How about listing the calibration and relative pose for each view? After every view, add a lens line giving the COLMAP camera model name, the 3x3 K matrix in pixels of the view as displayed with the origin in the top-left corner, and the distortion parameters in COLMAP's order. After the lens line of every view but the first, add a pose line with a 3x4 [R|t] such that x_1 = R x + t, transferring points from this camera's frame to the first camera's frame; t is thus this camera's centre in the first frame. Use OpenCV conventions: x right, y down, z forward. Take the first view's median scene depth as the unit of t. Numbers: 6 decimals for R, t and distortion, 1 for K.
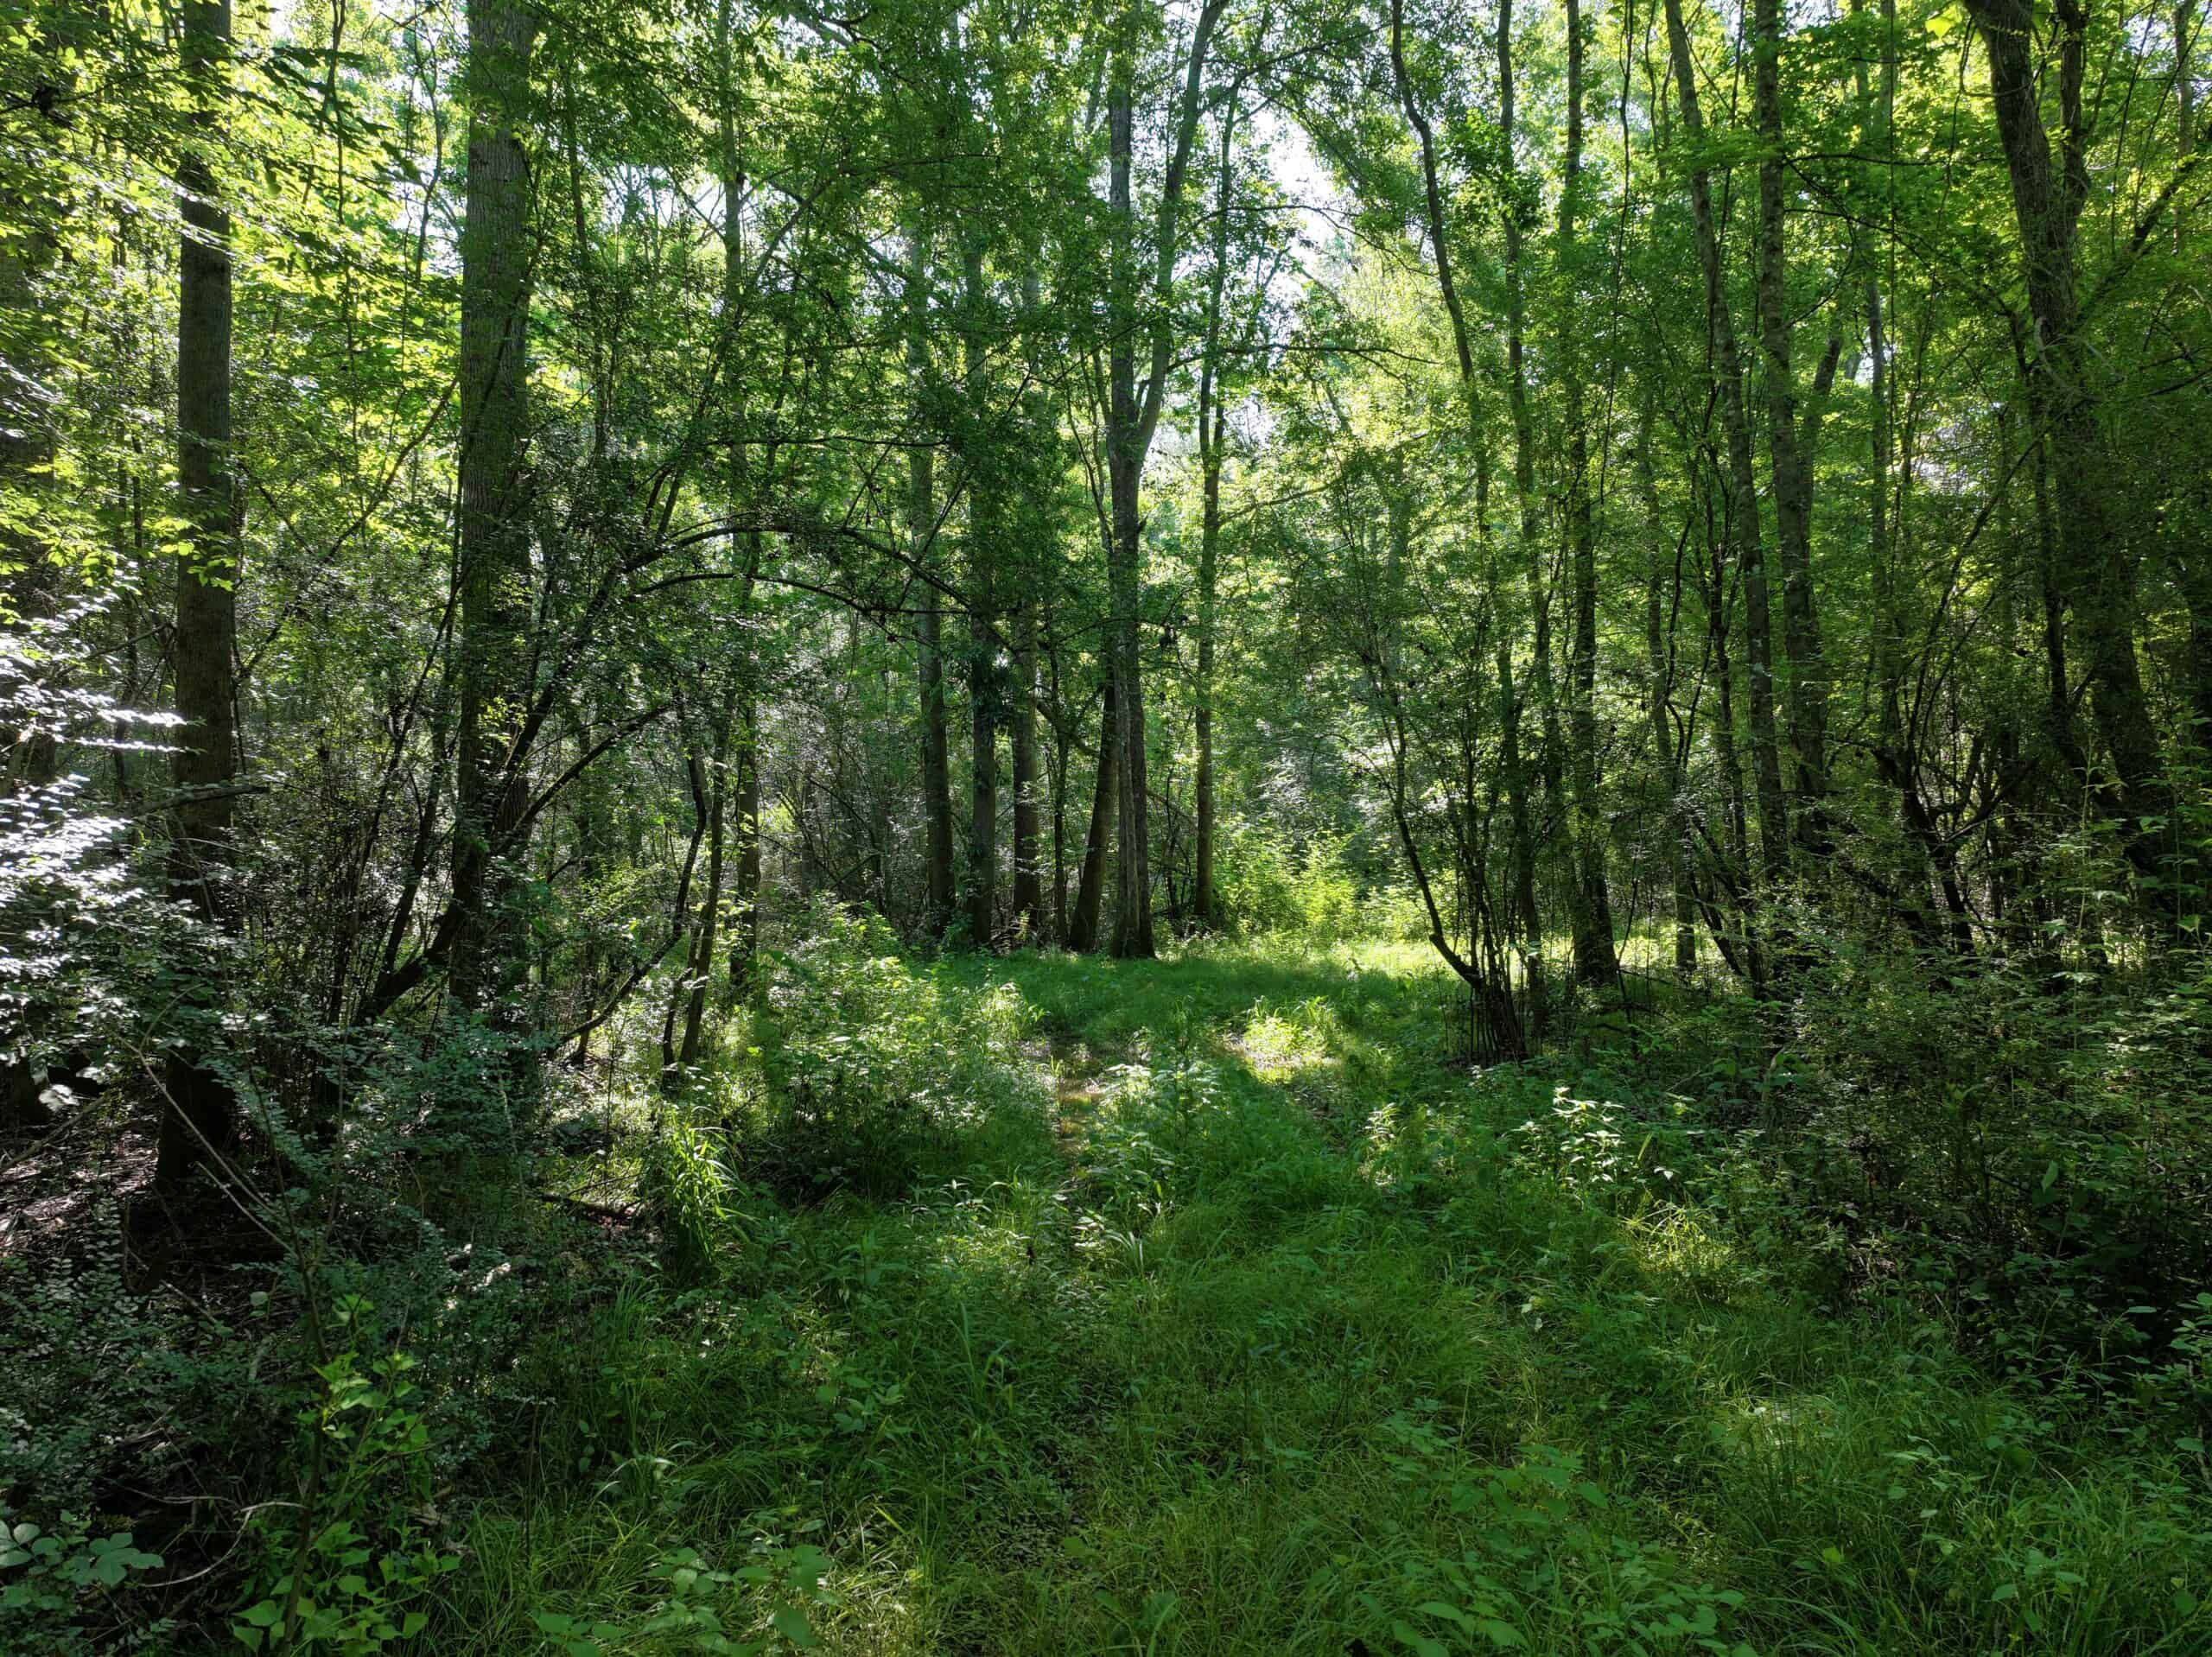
lens RADIAL K [[1544.4, 0, 1108.9], [0, 1544.4, 821.8], [0, 0, 1]] dist [0.002502, 0.008363]
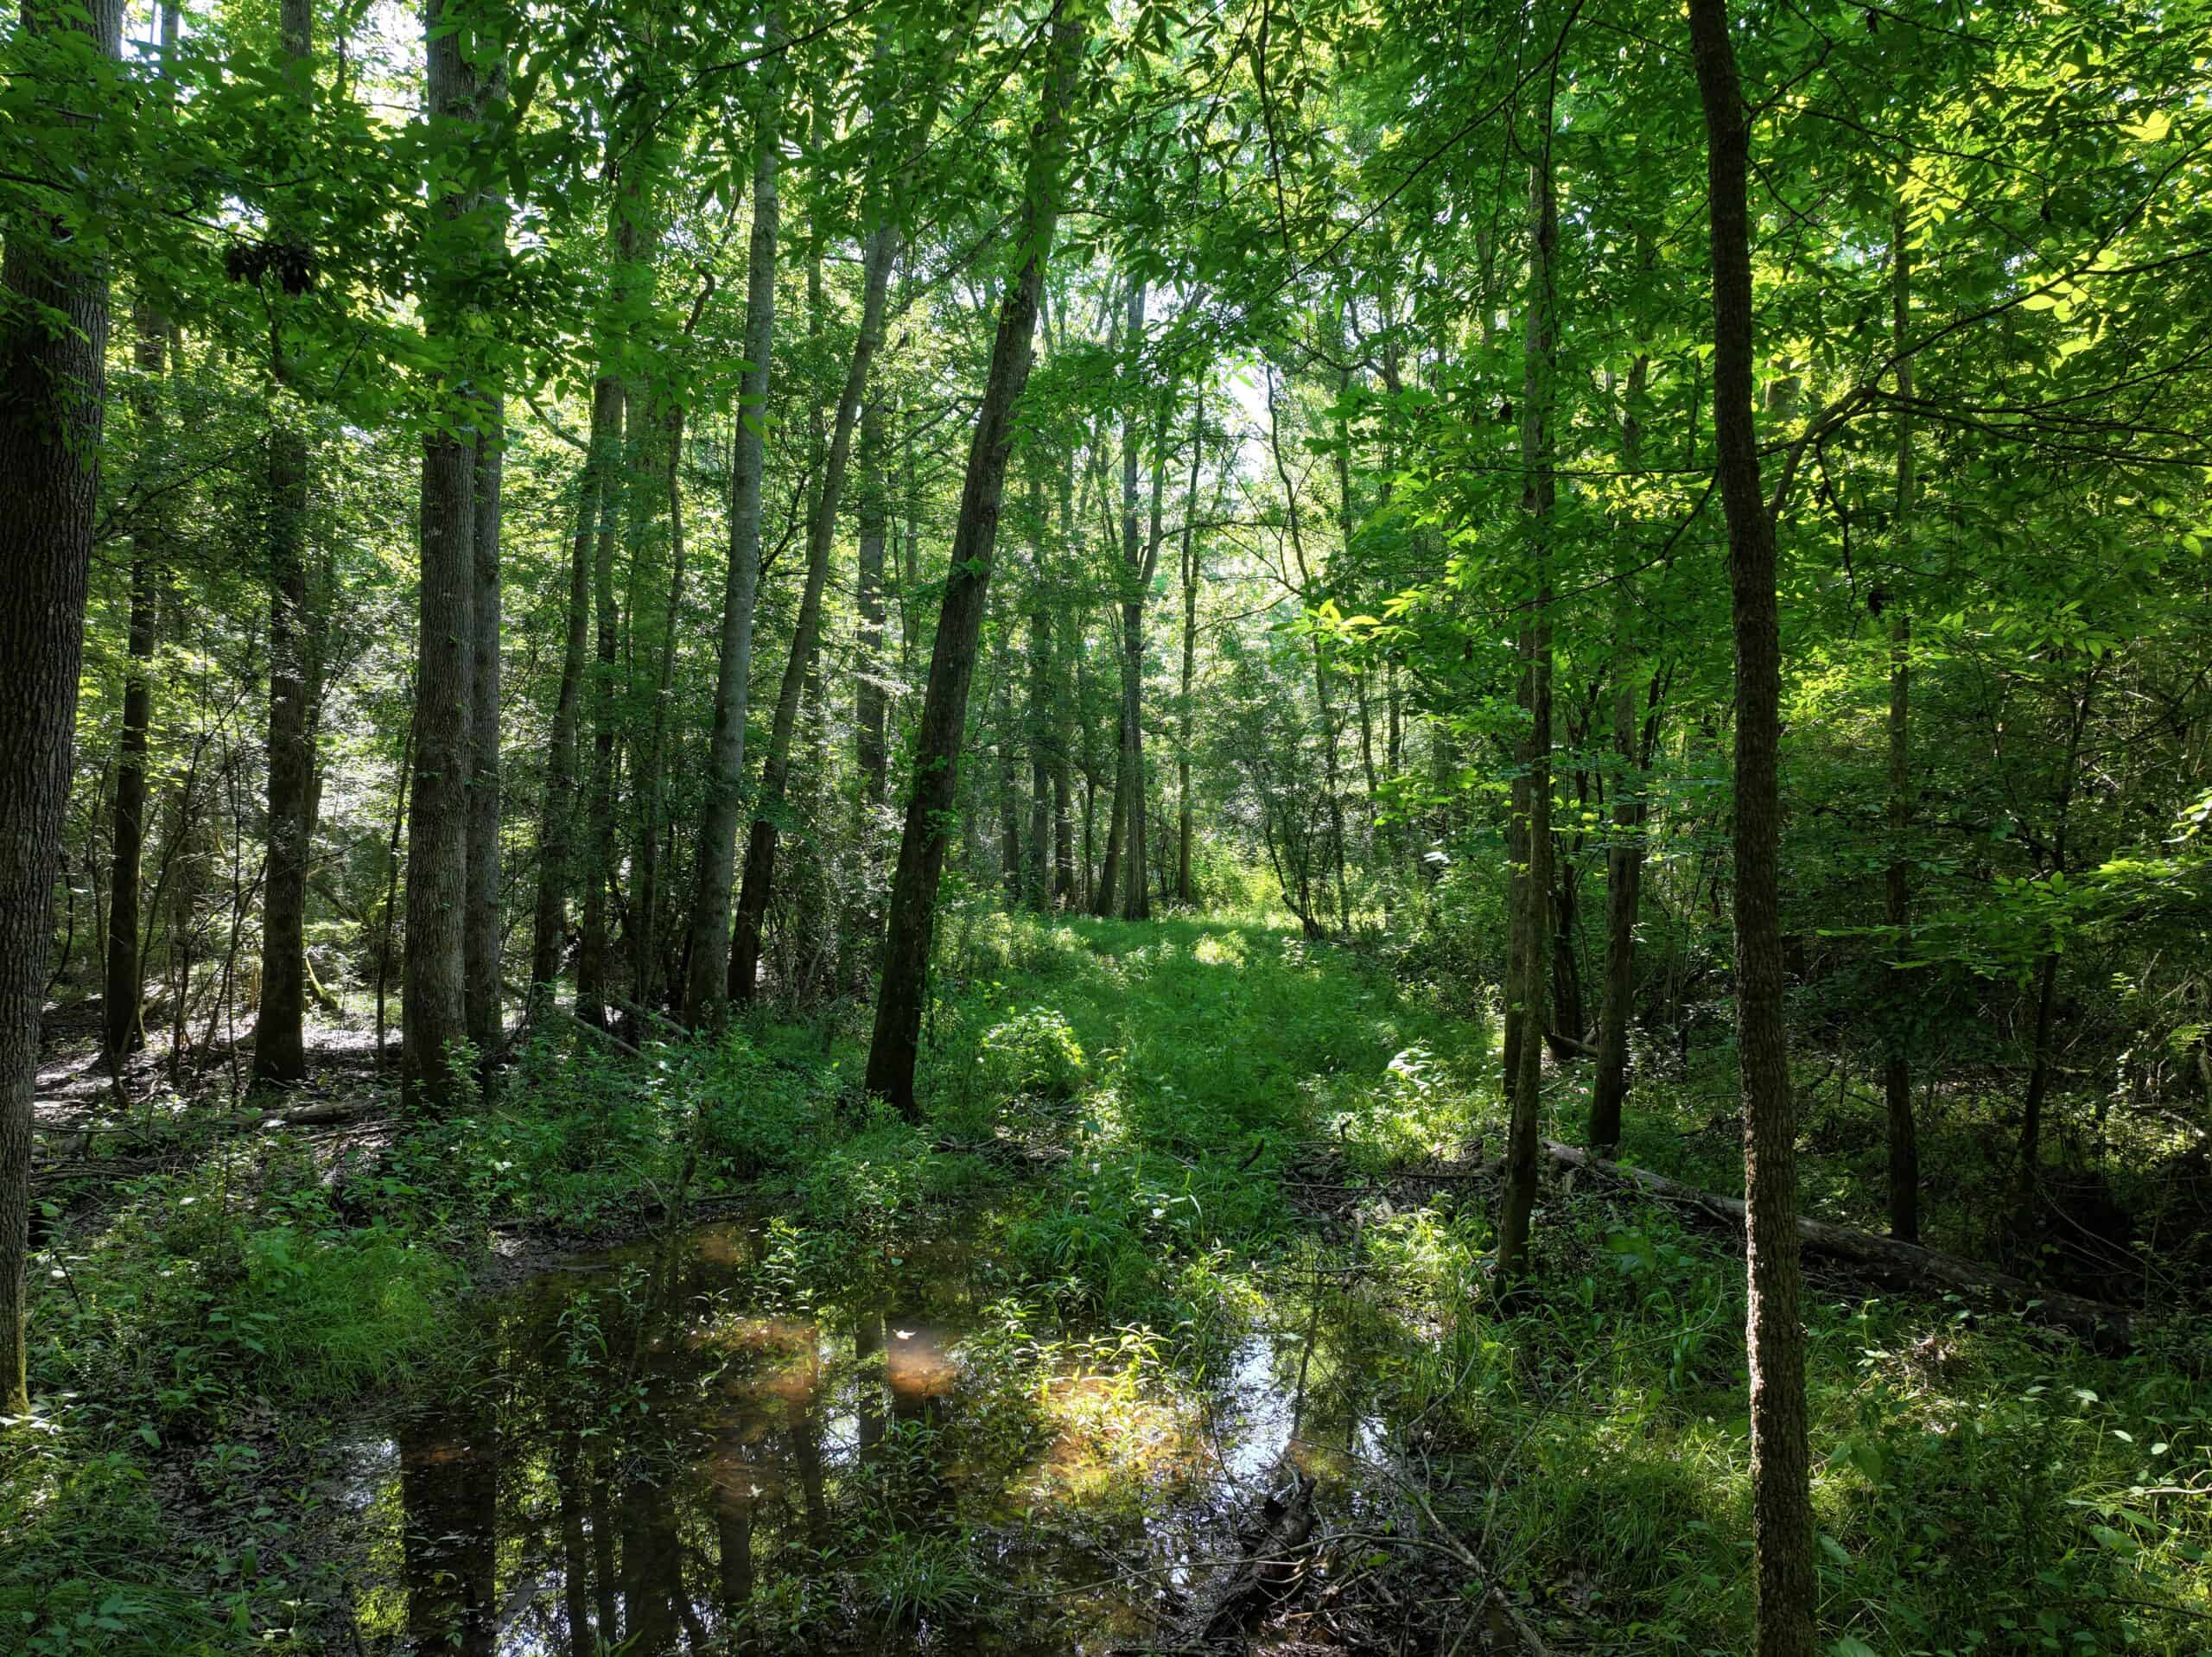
lens RADIAL K [[1544.4, 0, 1108.9], [0, 1544.4, 821.8], [0, 0, 1]] dist [0.002502, 0.008363]
pose [[0.999996, 0.002760, -0.001121, -0.009572], [-0.002762, 0.999993, -0.002505, -0.007680], [0.001114, 0.002508, 0.999996, -0.487808]]
